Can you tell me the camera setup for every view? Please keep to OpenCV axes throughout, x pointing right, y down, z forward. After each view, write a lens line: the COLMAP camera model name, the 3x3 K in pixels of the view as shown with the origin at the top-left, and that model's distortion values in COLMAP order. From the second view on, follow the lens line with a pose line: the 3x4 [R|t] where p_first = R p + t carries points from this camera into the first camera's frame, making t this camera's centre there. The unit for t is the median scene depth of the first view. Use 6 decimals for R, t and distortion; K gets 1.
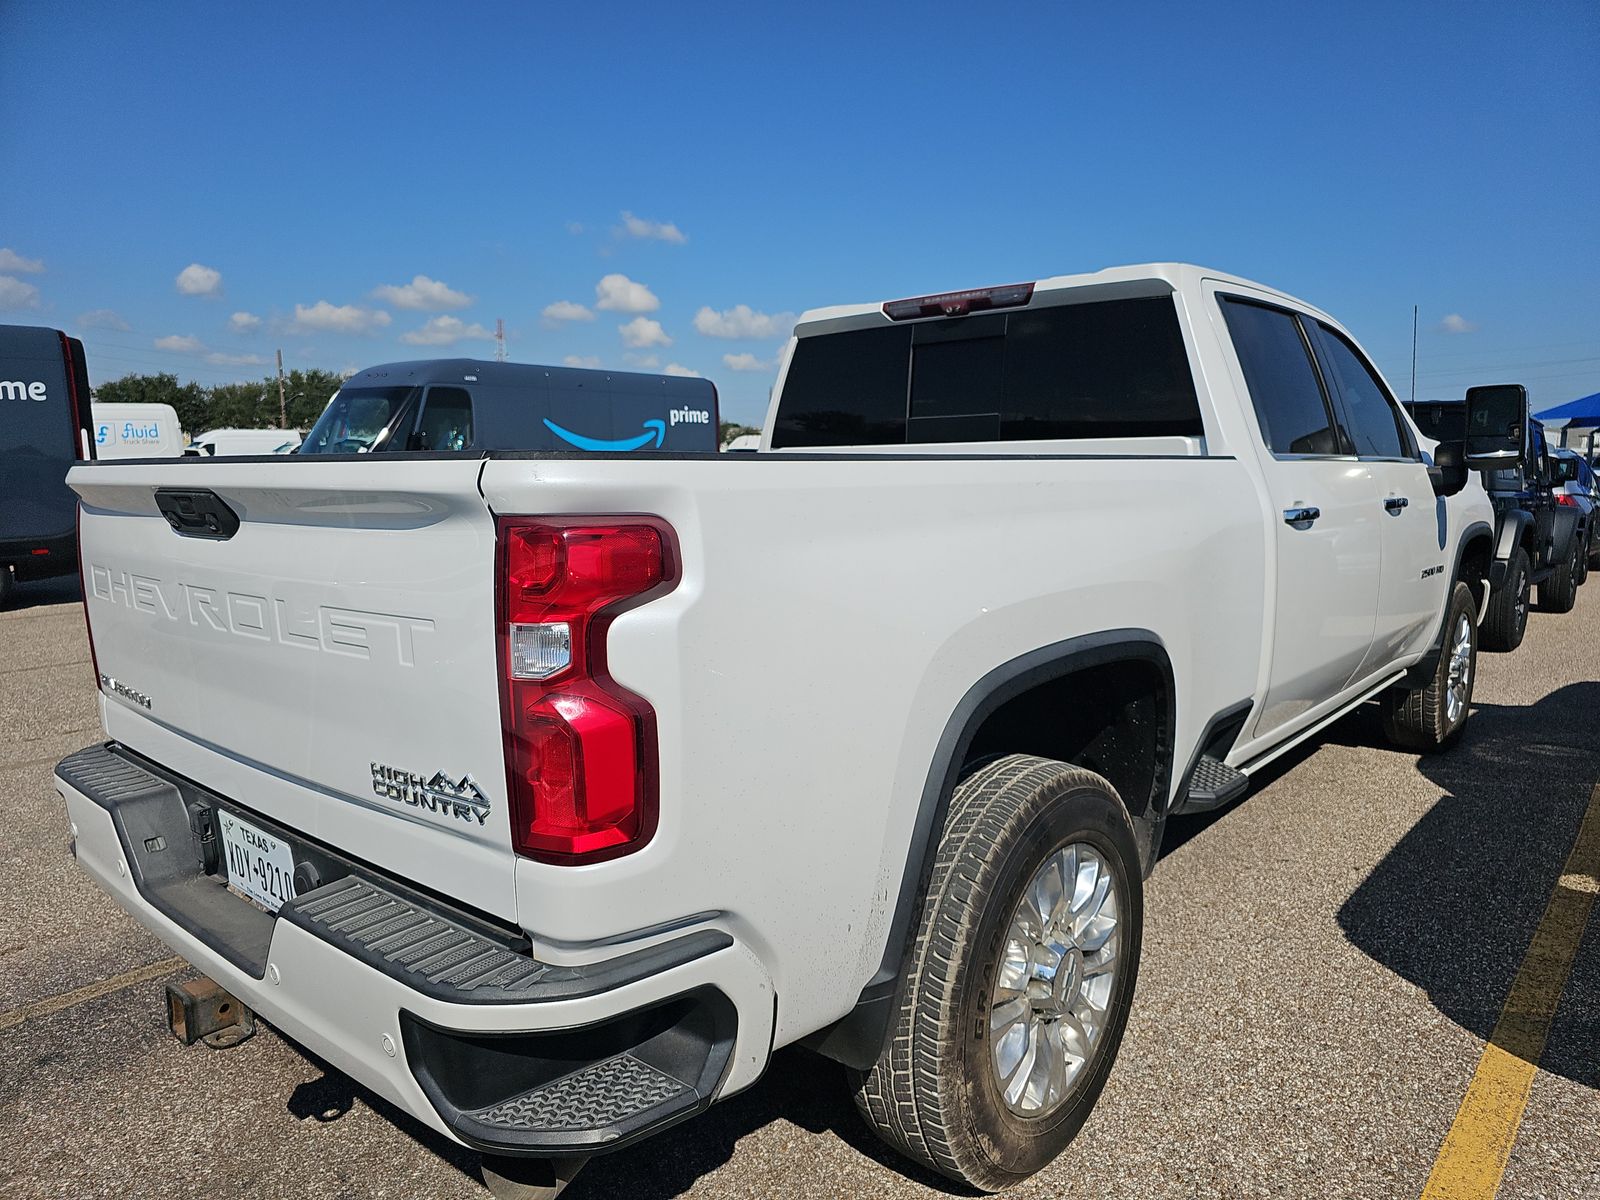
lens RADIAL K [[1082.9, 0, 800.0], [0, 1082.9, 600.0], [0, 0, 1]] dist [0.037753, -0.041865]
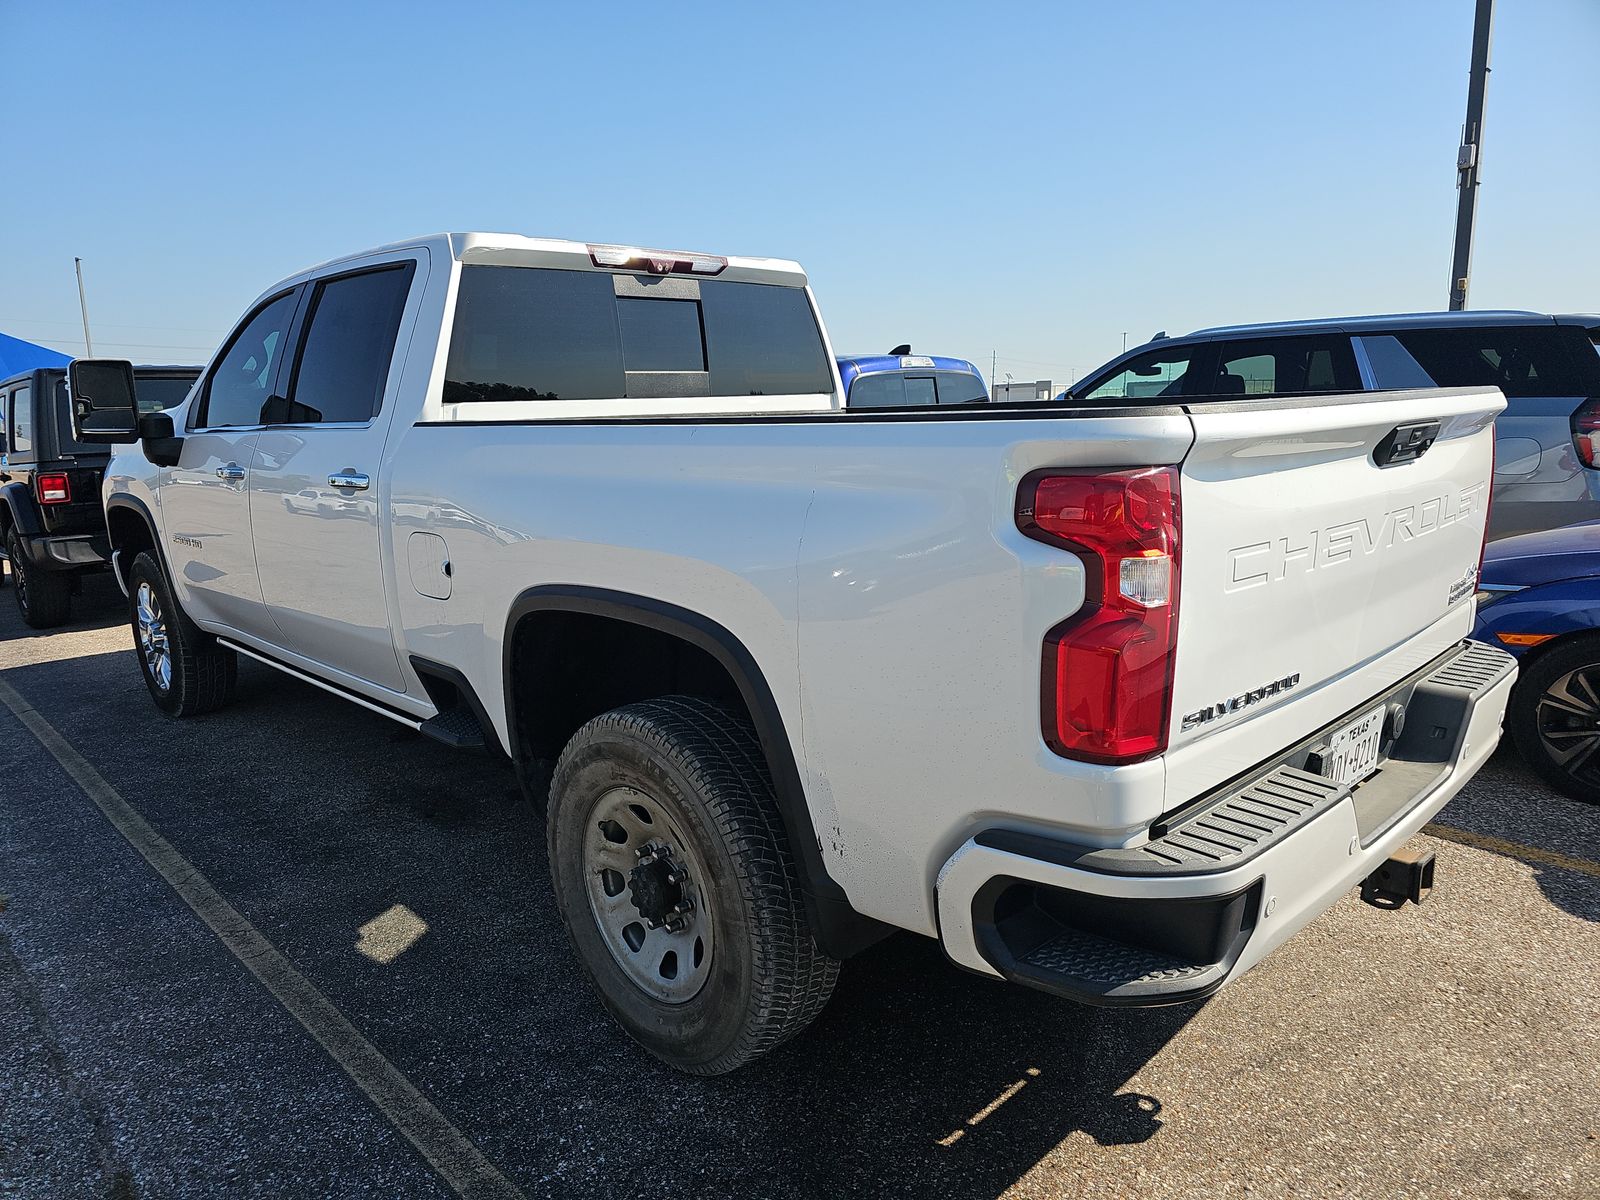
lens RADIAL K [[1082.9, 0, 800.0], [0, 1082.9, 600.0], [0, 0, 1]] dist [0.037753, -0.041865]
pose [[0.101825, -0.164385, 0.981126, -0.954582], [0.155396, 0.976774, 0.147529, -0.095762], [-0.982590, 0.137441, 0.125005, 0.824972]]
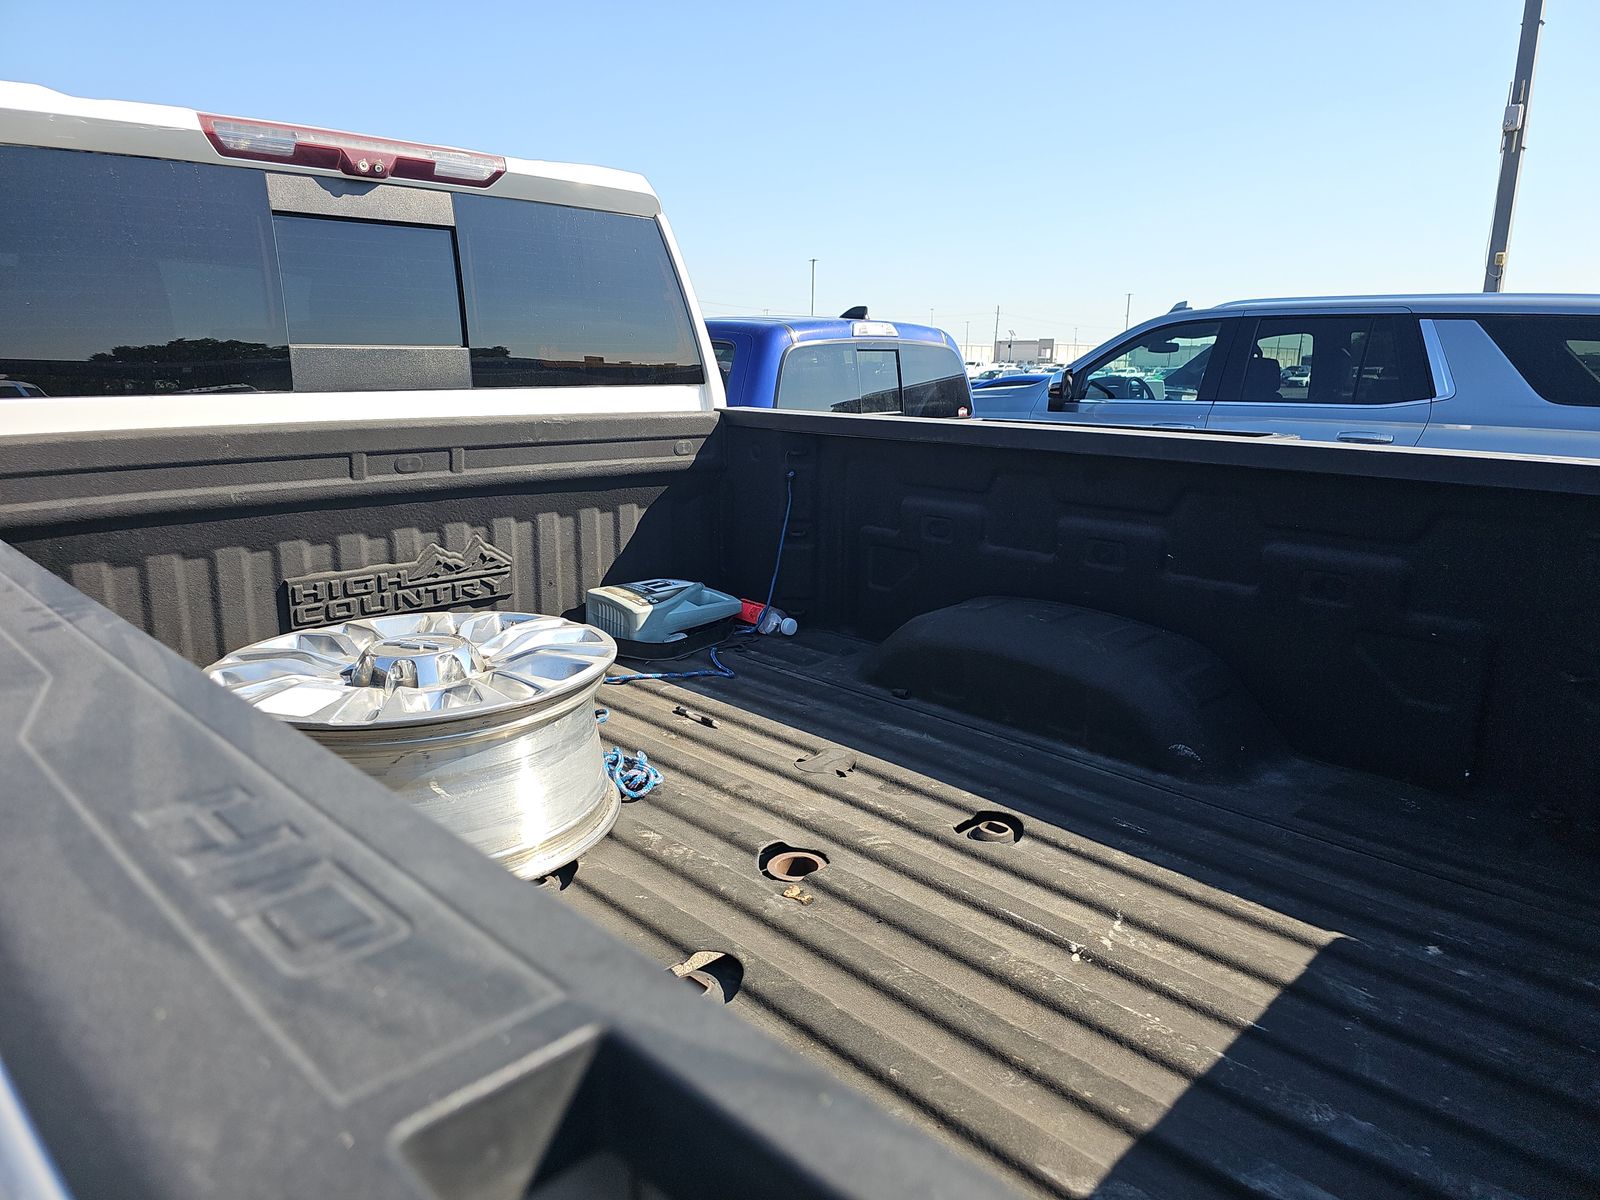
lens RADIAL K [[1074.8, 0, 827.9], [0, 1074.8, 590.0], [0, 0, 1]] dist [0.035612, -0.035362]
pose [[0.079289, -0.198917, 0.976803, -0.483901], [0.116510, 0.975022, 0.189097, -0.130881], [-0.990019, 0.098814, 0.100485, 0.751821]]
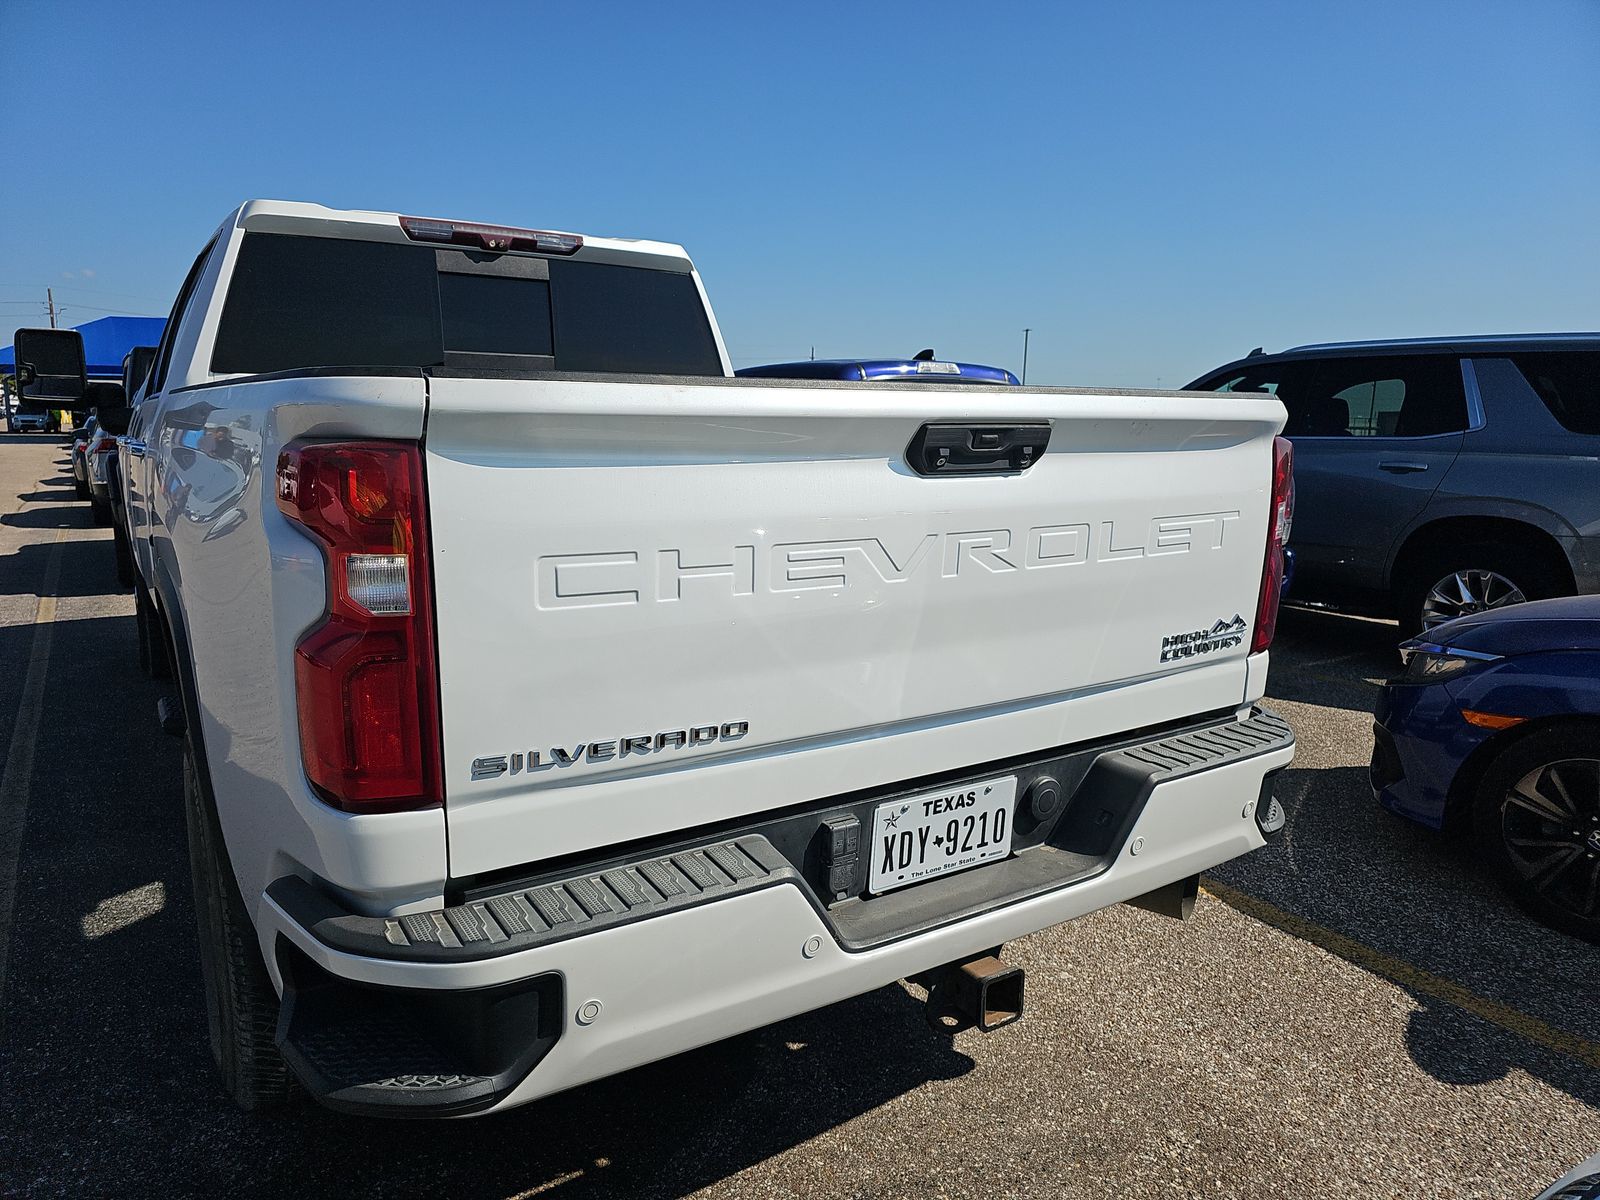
lens RADIAL K [[1084.2, 0, 815.6], [0, 1084.2, 609.3], [0, 0, 1]] dist [0.040254, -0.041760]
pose [[0.284562, -0.144613, 0.947688, -0.789730], [0.105174, 0.987299, 0.119077, -0.031536], [-0.952871, 0.065788, 0.296157, 0.480746]]
